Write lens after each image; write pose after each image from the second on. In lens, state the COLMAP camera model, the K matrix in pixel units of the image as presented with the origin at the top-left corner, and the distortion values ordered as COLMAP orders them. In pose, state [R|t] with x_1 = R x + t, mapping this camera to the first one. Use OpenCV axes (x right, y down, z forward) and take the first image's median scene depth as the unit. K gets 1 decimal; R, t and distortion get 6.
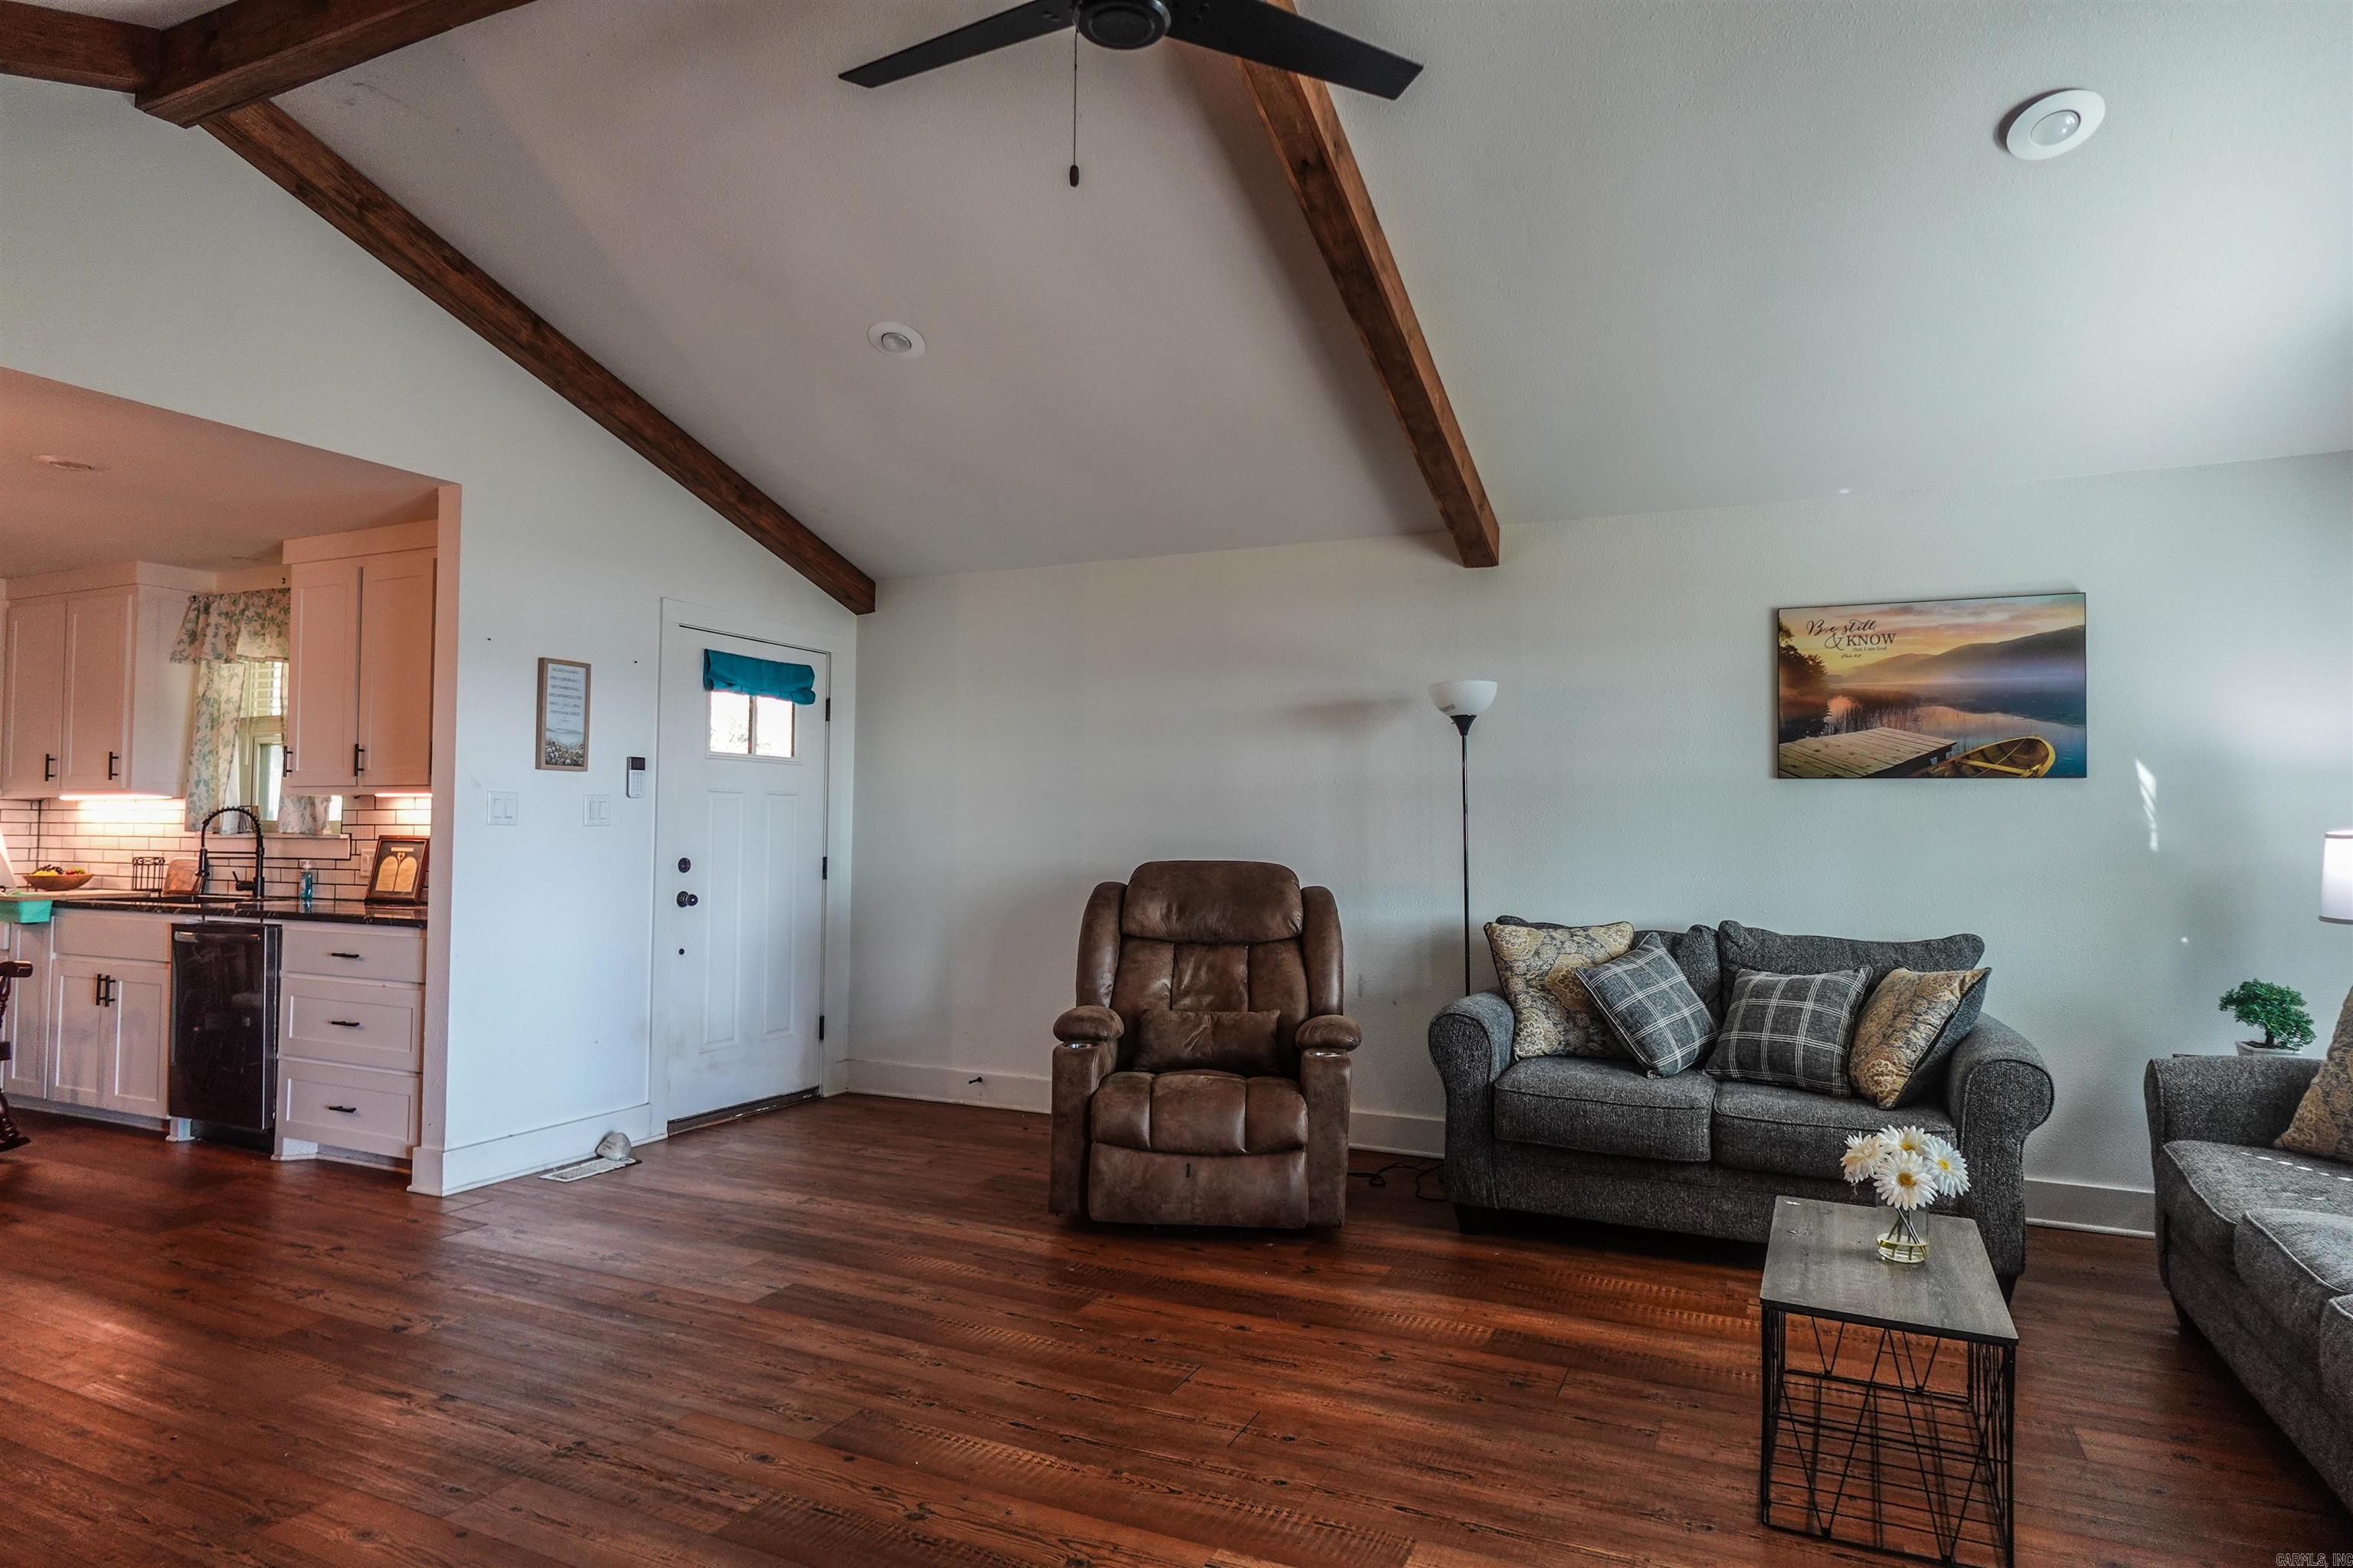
lens RADIAL K [[1332.9, 0, 1175.1], [0, 1332.9, 779.5], [0, 0, 1]] dist [-0.004553, 0.004640]
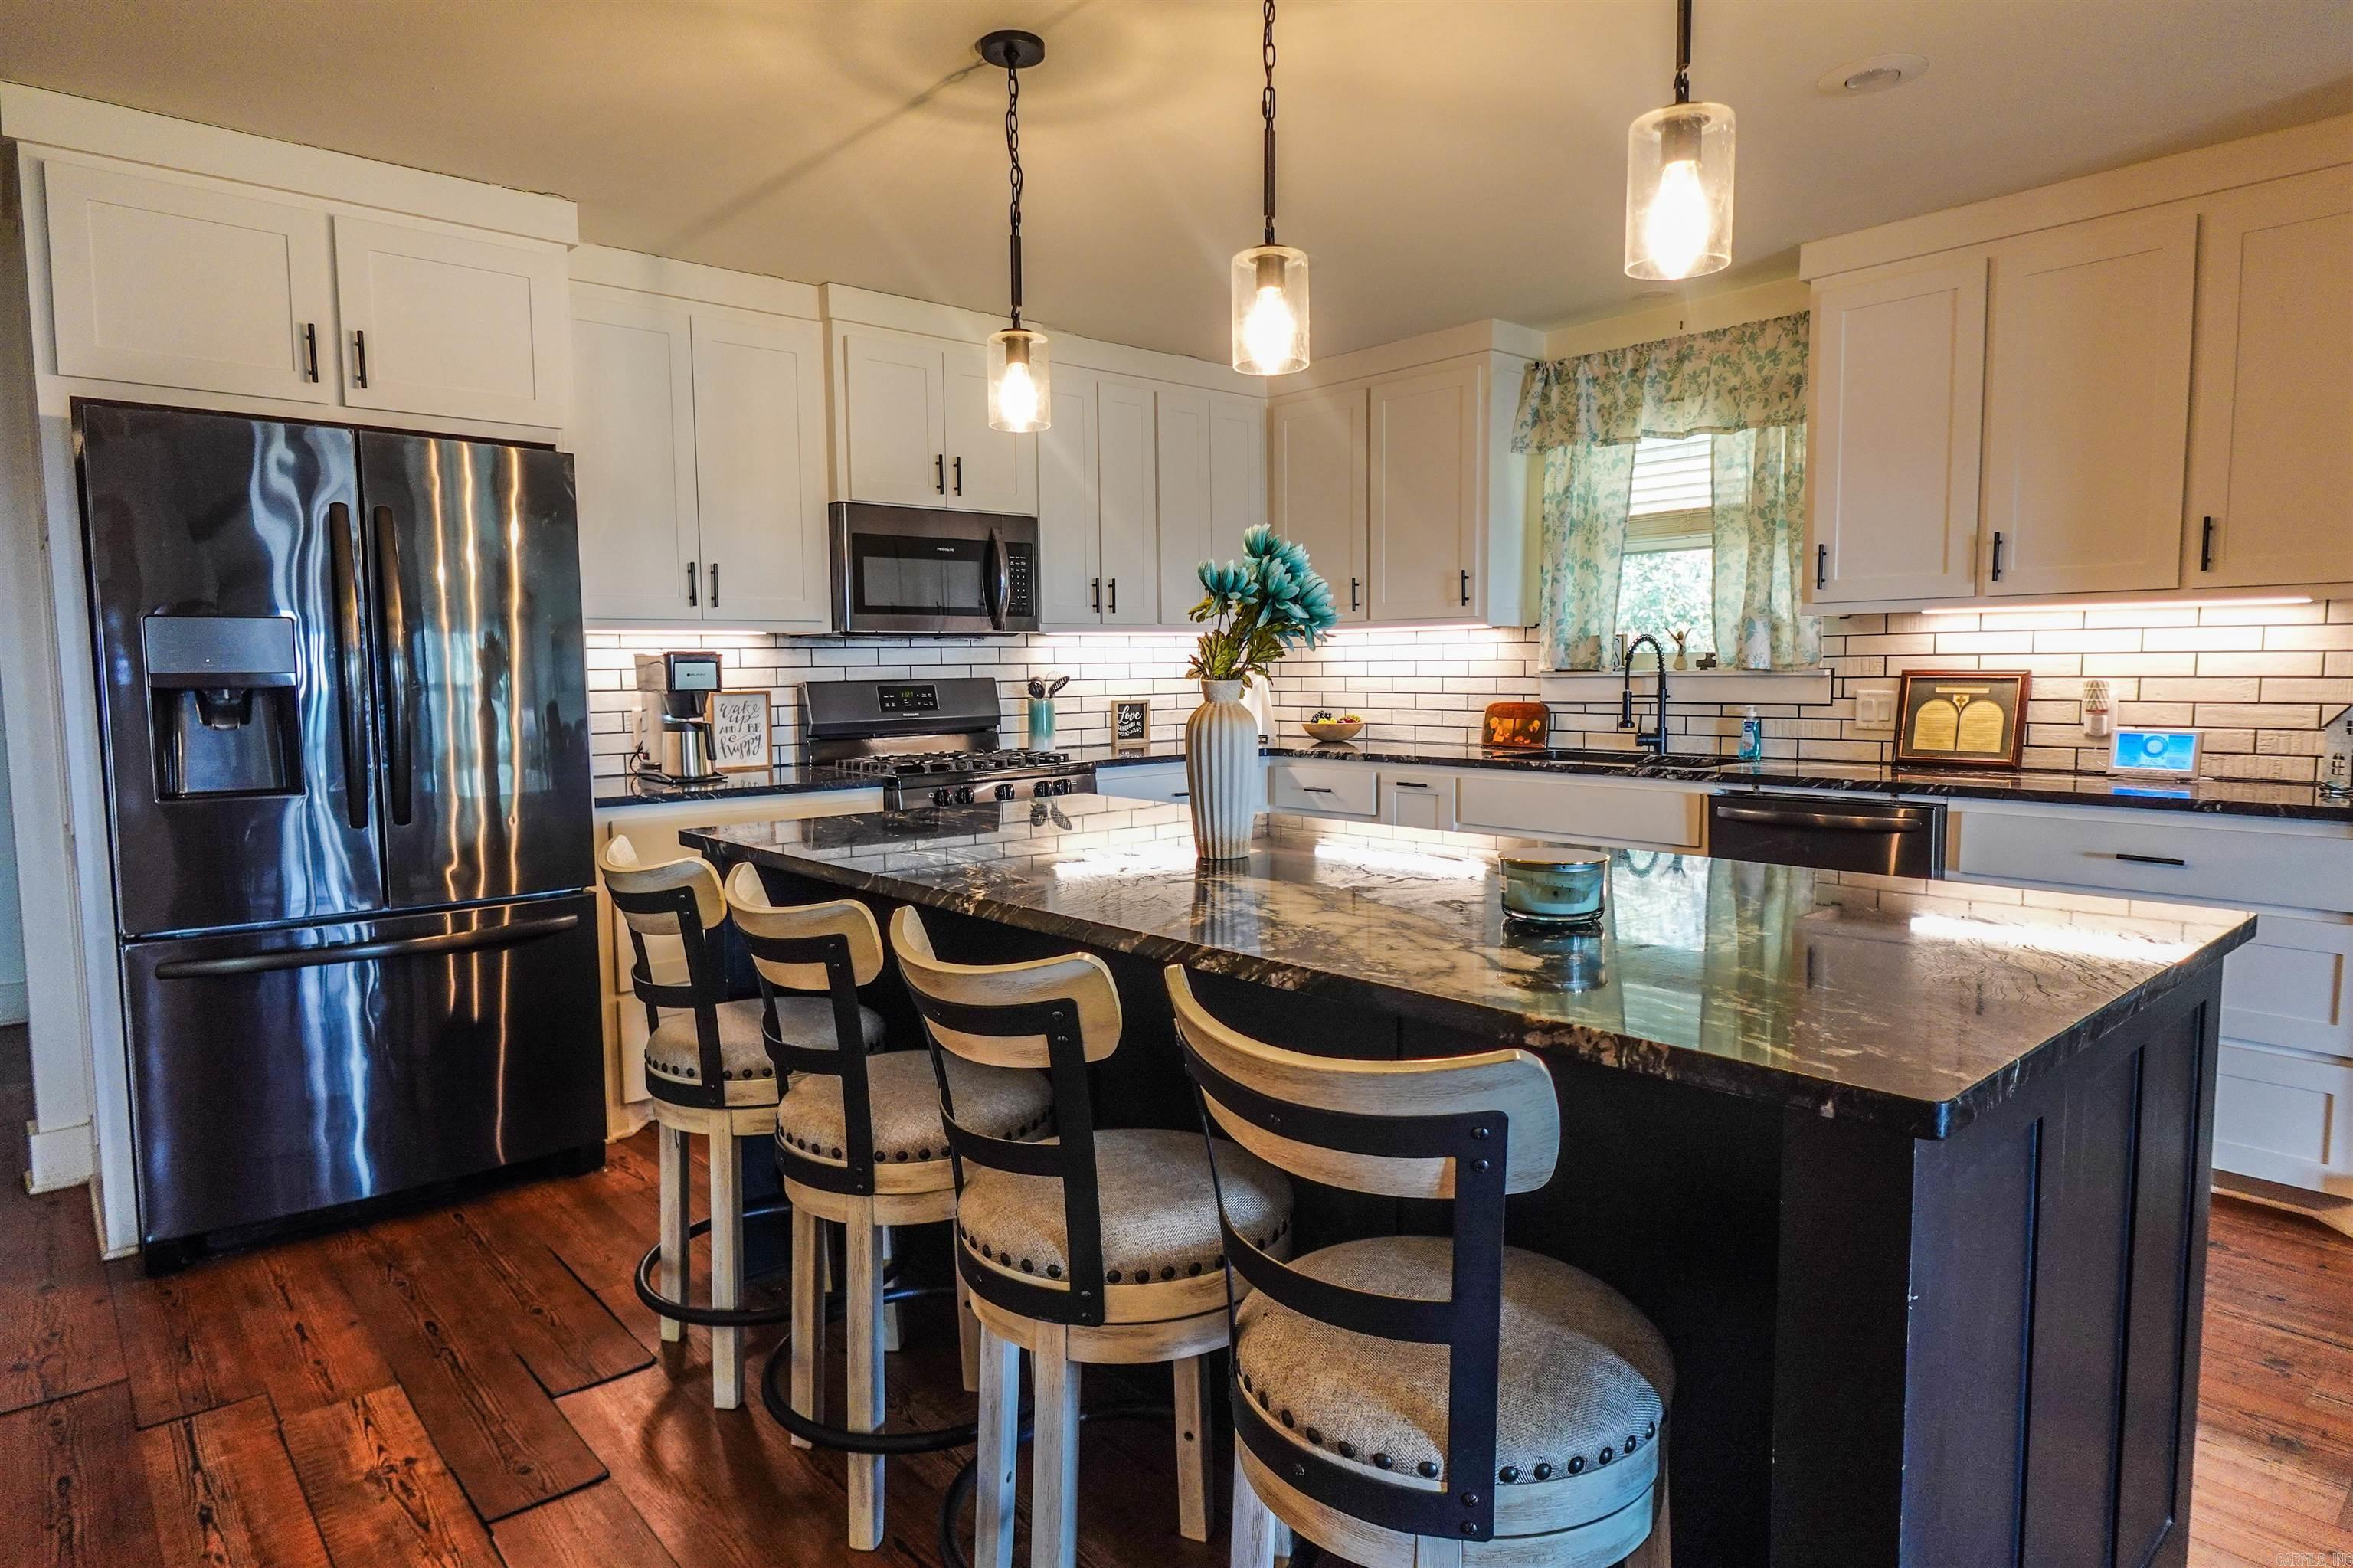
lens RADIAL K [[1332.9, 0, 1179.5], [0, 1332.9, 777.9], [0, 0, 1]] dist [-0.004553, 0.004640]
pose [[0.919025, 0.017404, -0.393814, -0.640810], [0.031856, 0.992478, 0.118203, 0.002924], [0.392909, -0.121177, 0.911558, 0.194019]]
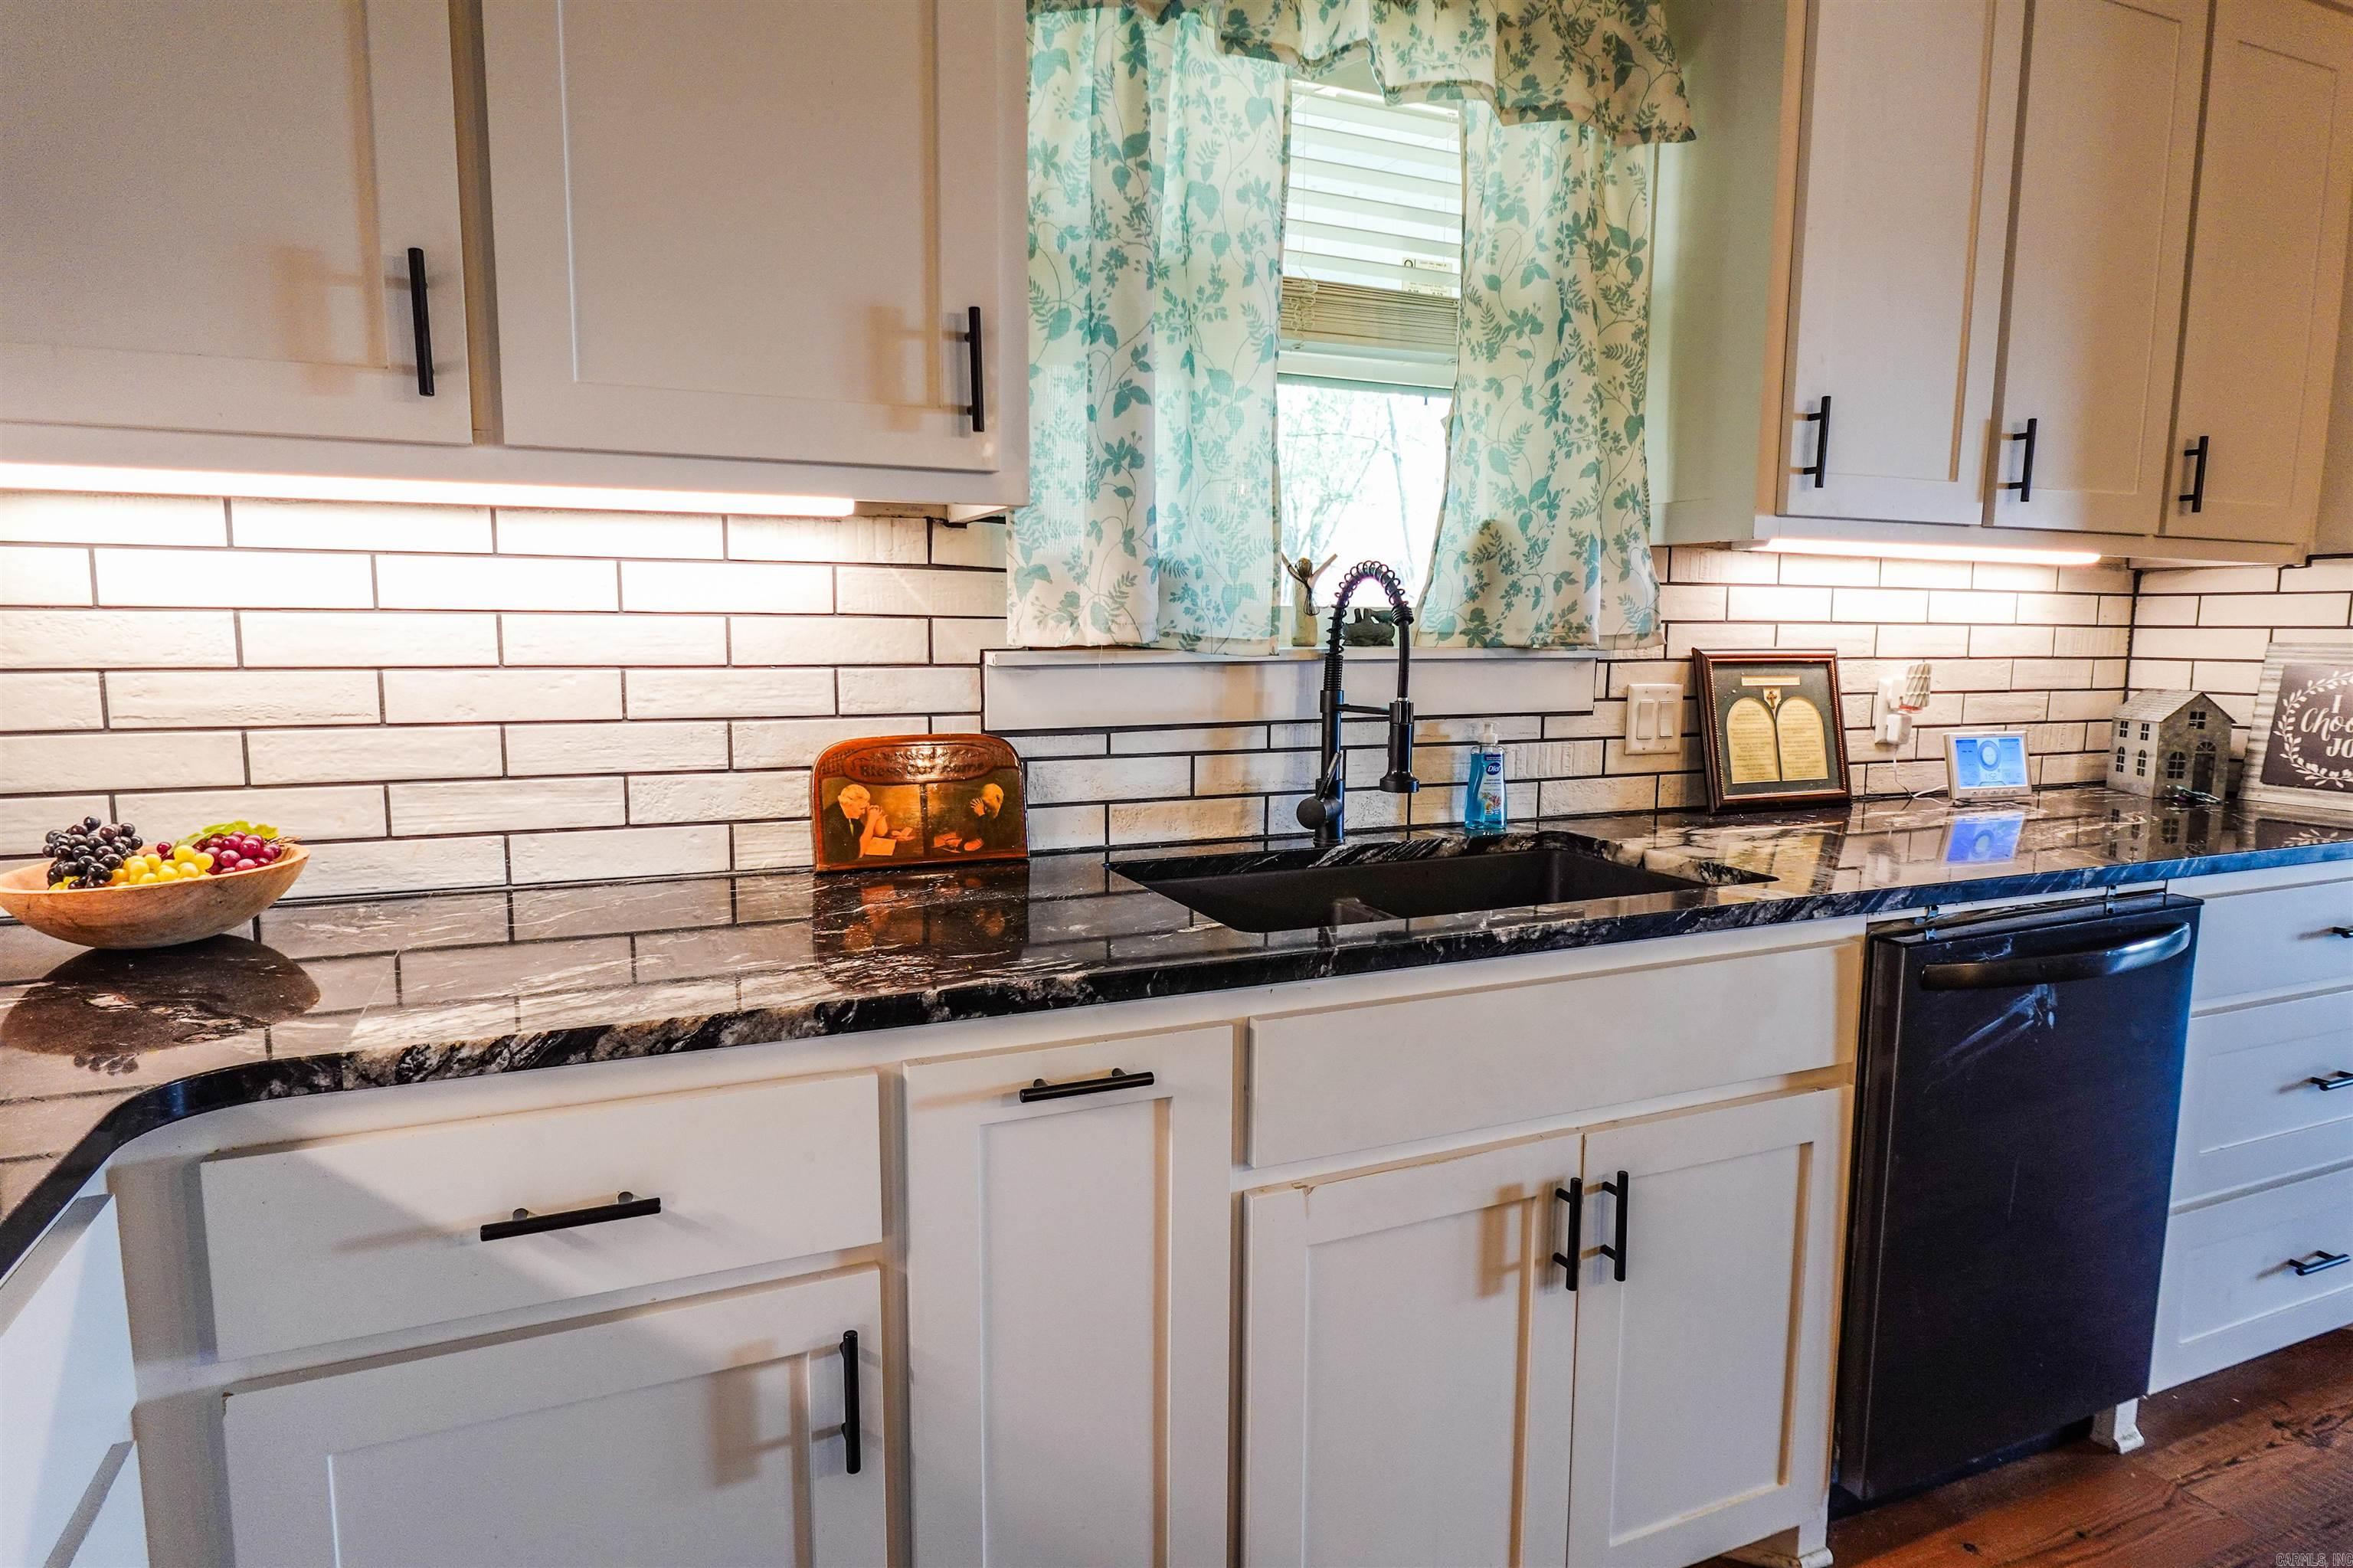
lens RADIAL K [[1332.9, 0, 1171.5], [0, 1332.9, 780.6], [0, 0, 1]] dist [-0.004553, 0.004640]
pose [[0.650739, -0.092089, 0.753696, -0.964249], [-0.033837, 0.988115, 0.149946, 0.025259], [-0.758547, -0.123078, 0.639889, 0.819237]]
